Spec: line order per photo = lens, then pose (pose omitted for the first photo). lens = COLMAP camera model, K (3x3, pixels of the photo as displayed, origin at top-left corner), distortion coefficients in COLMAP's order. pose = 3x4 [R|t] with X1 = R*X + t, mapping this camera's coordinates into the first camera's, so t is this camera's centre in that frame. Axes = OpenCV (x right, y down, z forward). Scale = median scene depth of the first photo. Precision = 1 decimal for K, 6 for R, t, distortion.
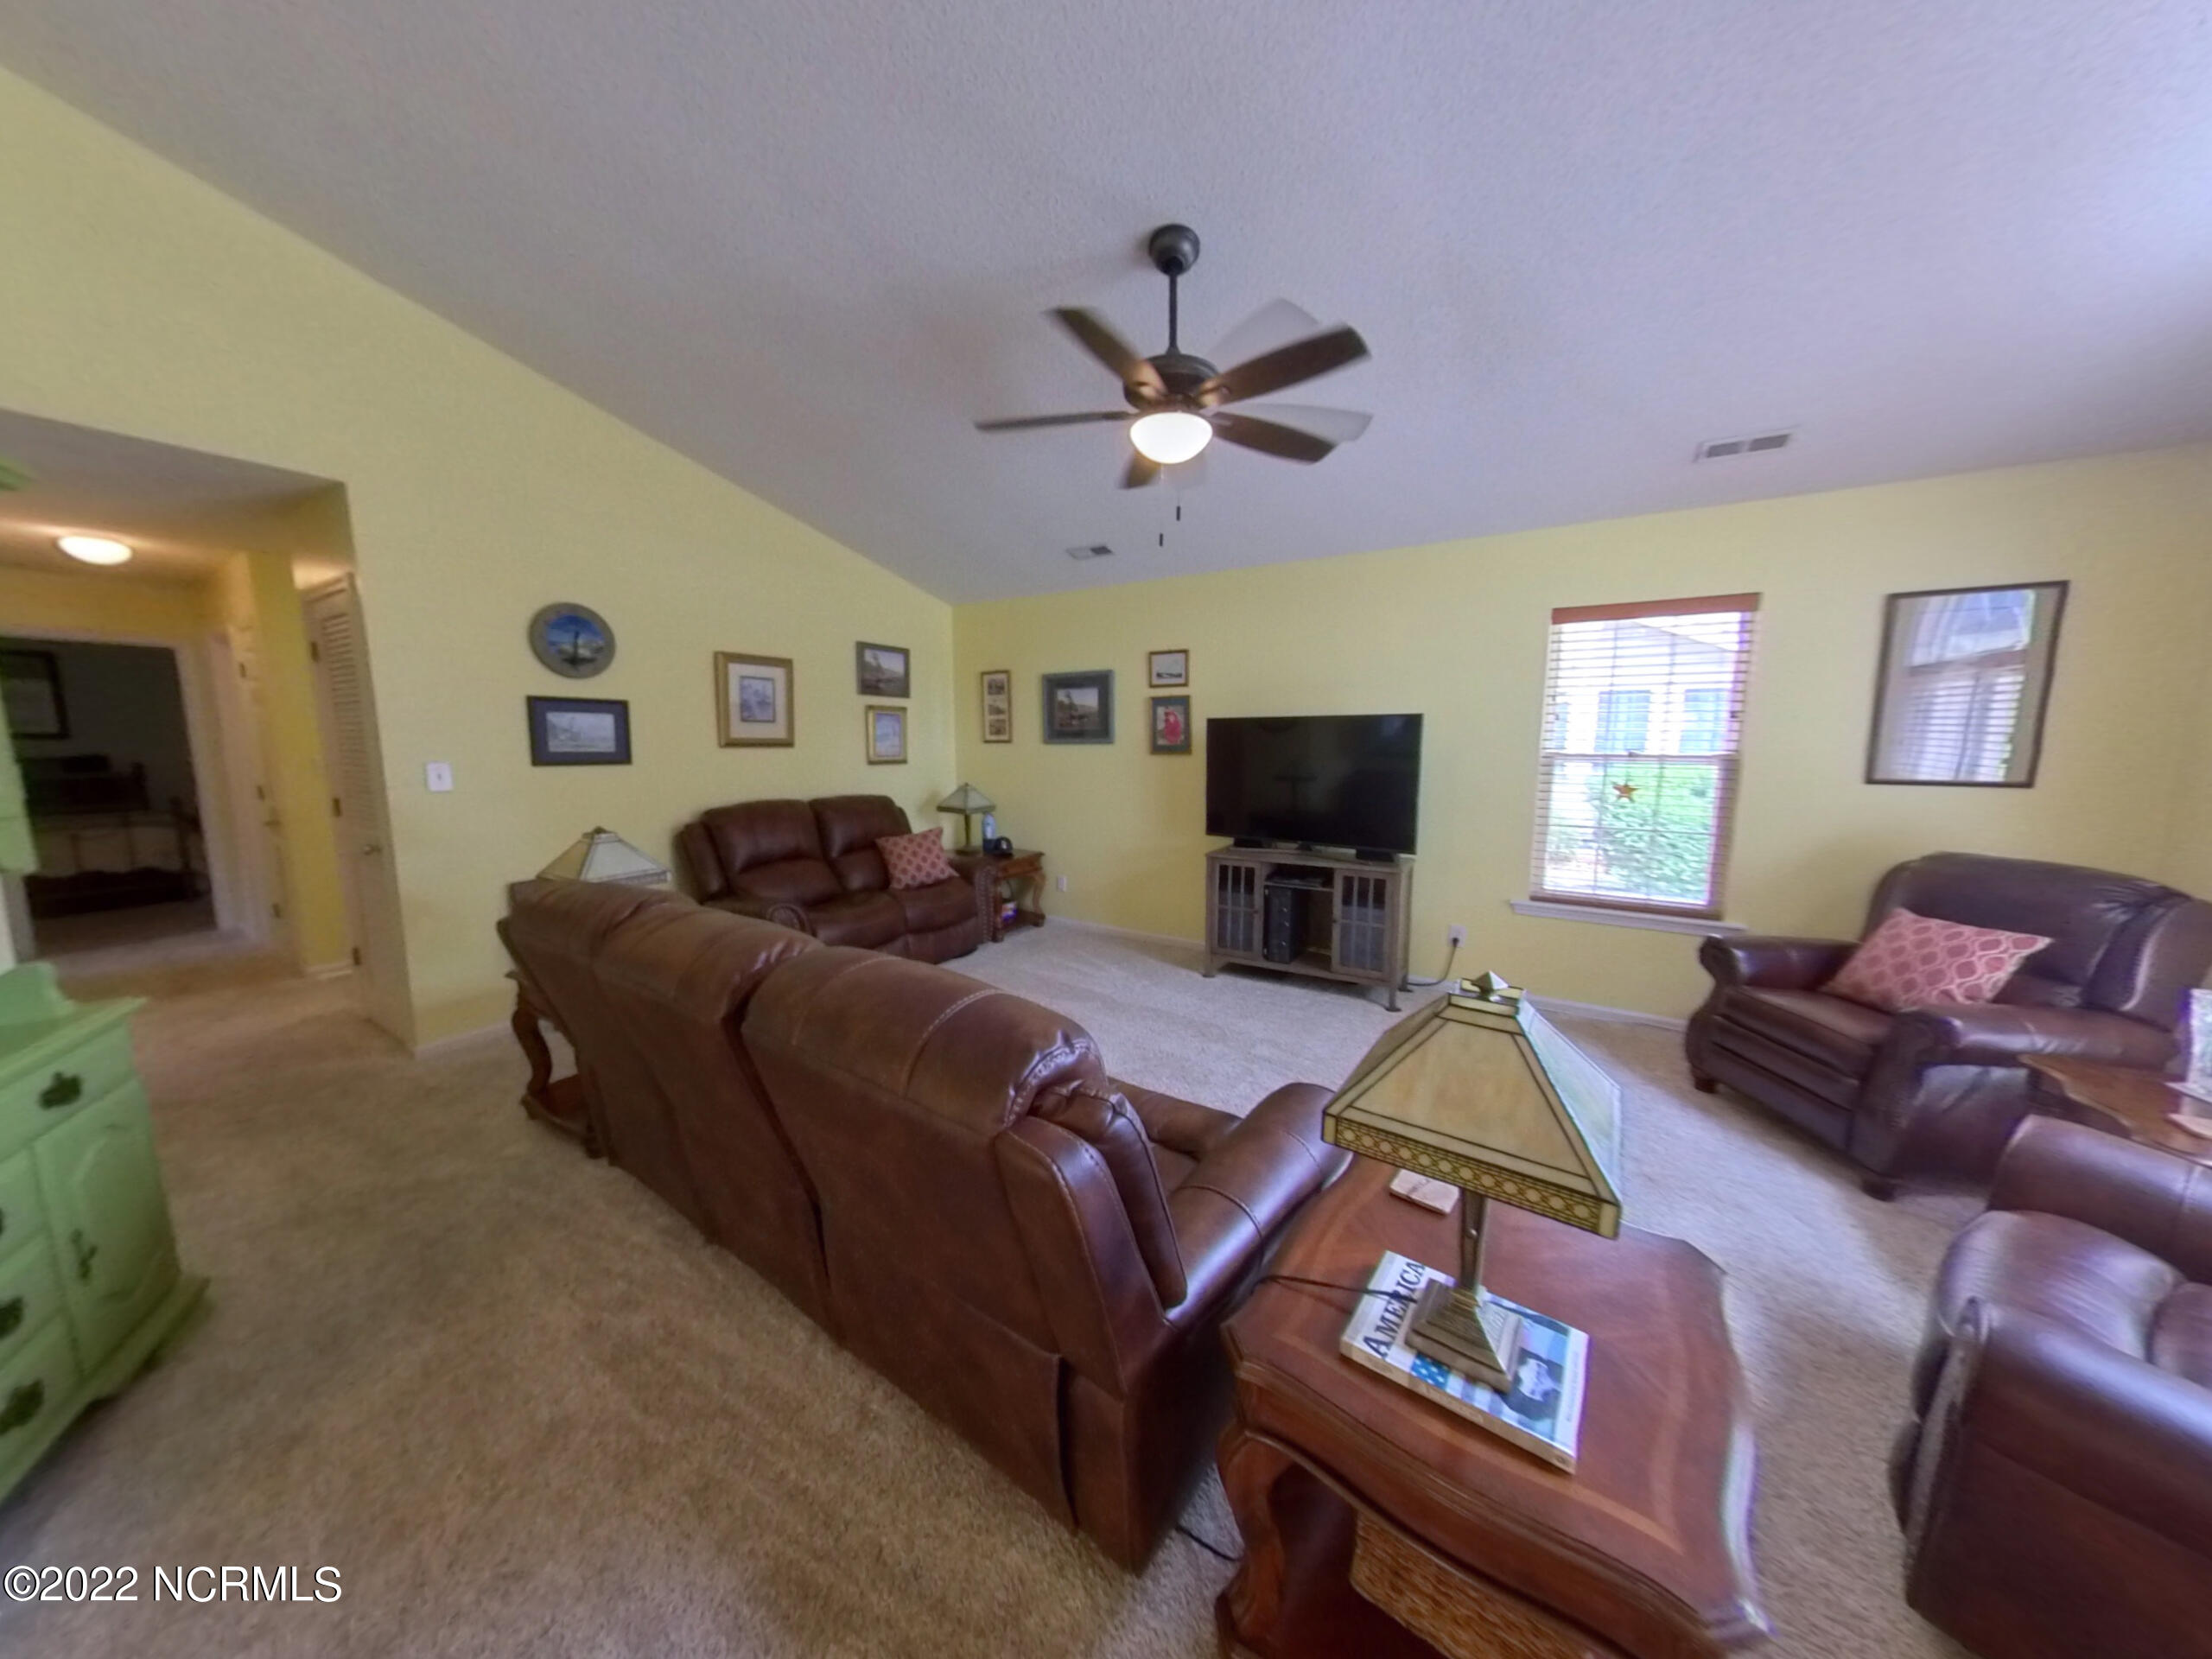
lens RADIAL K [[734.0, 0, 1116.2], [0, 734.0, 831.1], [0, 0, 1]] dist [-0.000845, -0.000003]
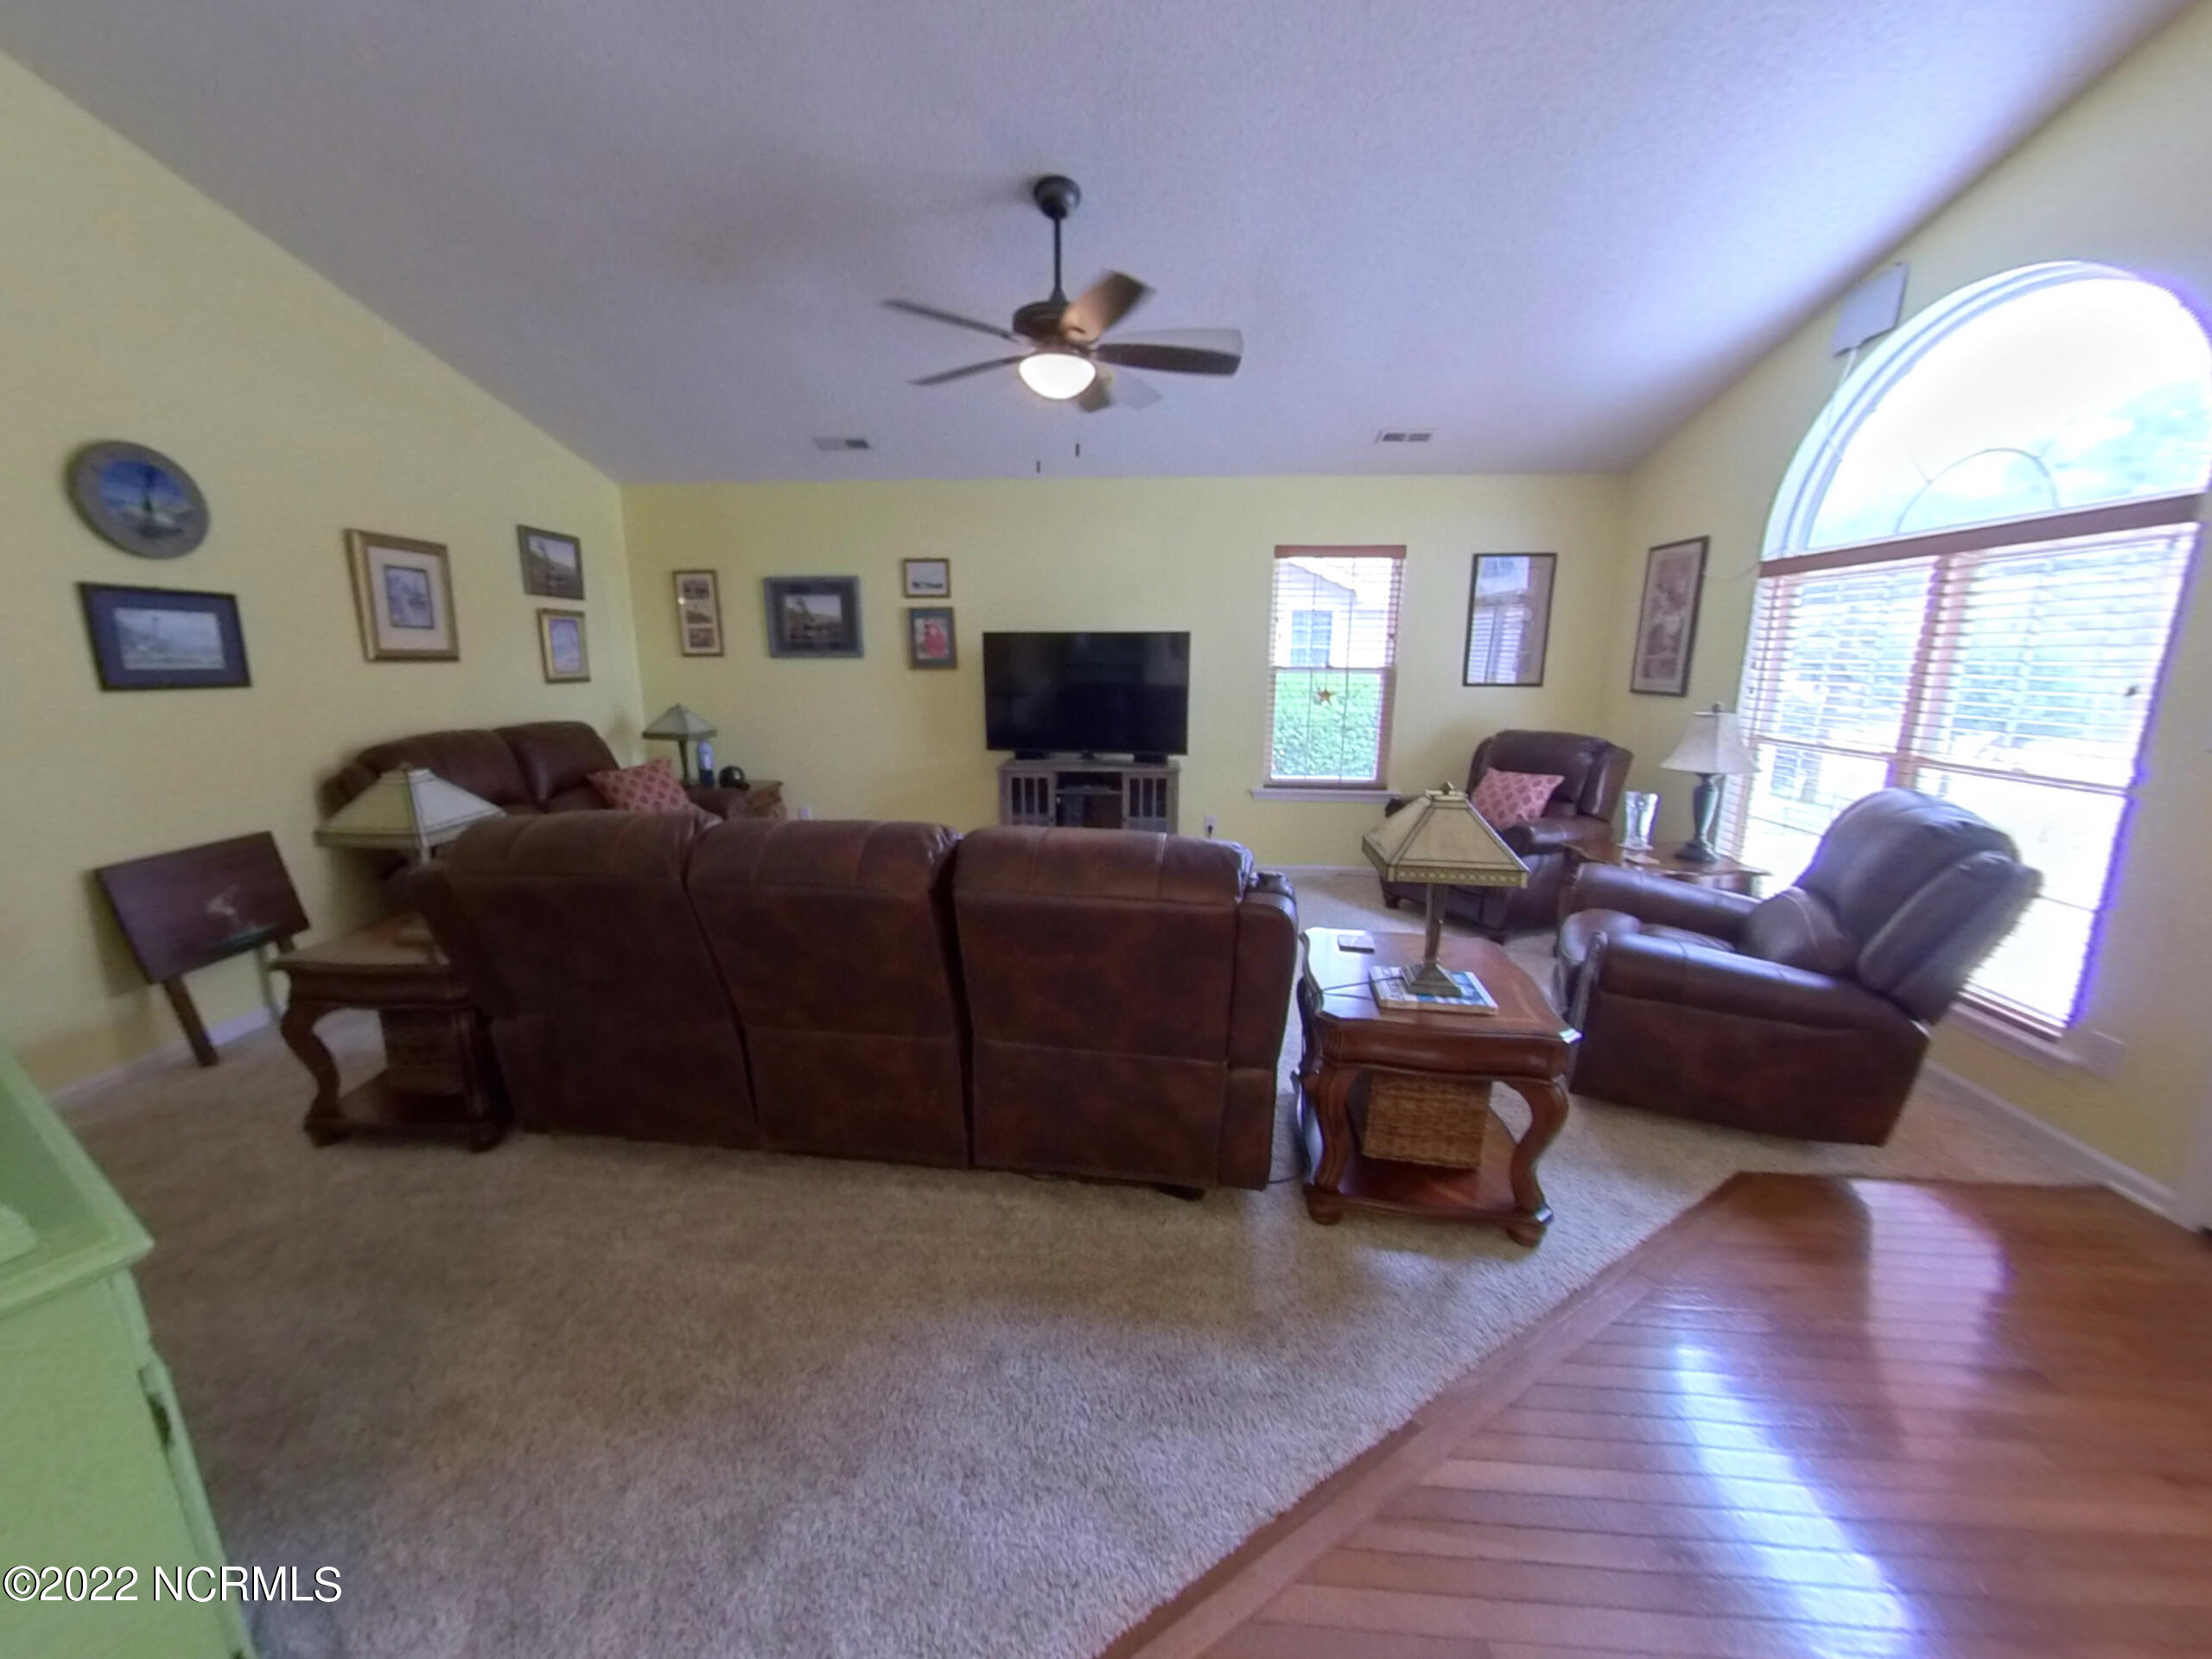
lens RADIAL K [[849.5, 0, 1111.9], [0, 849.5, 835.1], [0, 0, 1]] dist [-0.001239, -0.000002]
pose [[0.875334, -0.097744, 0.473537, -0.311009], [0.057093, 0.993397, 0.099513, 0.016023], [-0.480137, -0.060071, 0.875134, -0.115904]]
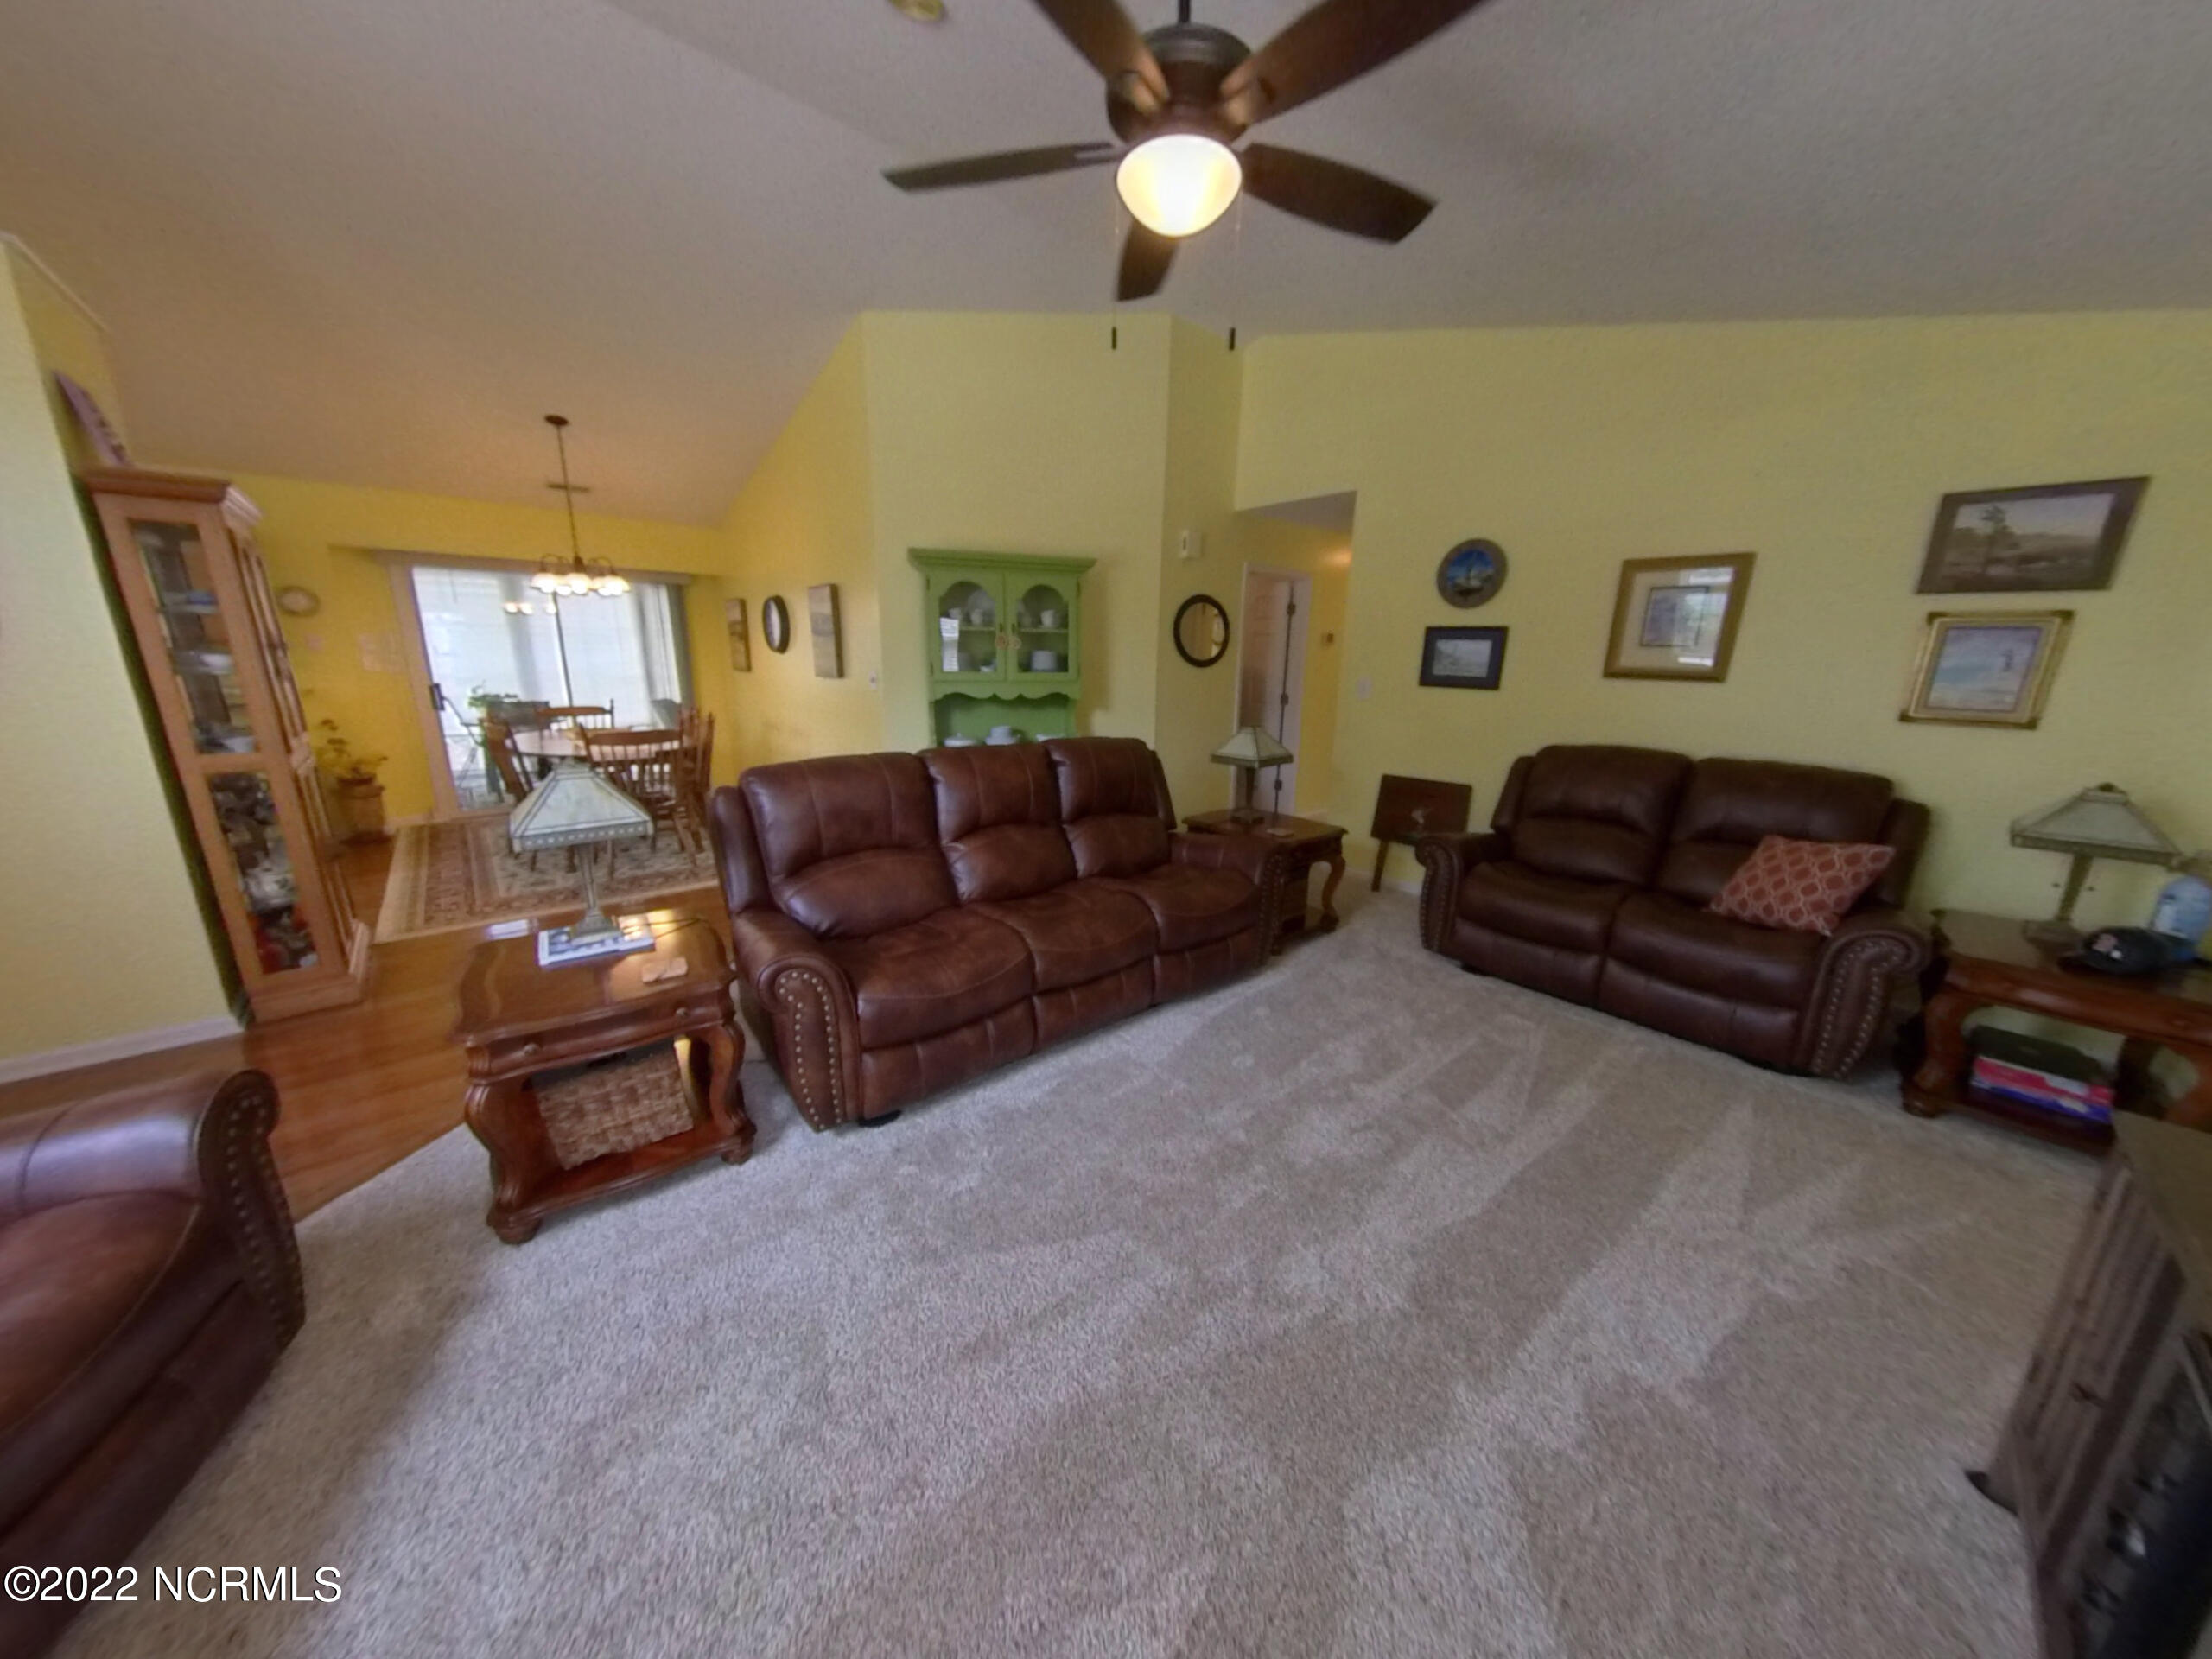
lens RADIAL K [[700.0, 0, 1092.5], [0, 700.0, 831.9], [0, 0, 1]] dist [0.021744, 0.000006]
pose [[-0.268536, 0.225468, -0.936511, 0.452442], [-0.158178, 0.948702, 0.273759, -0.077757], [0.950194, 0.221650, -0.219097, 0.668993]]
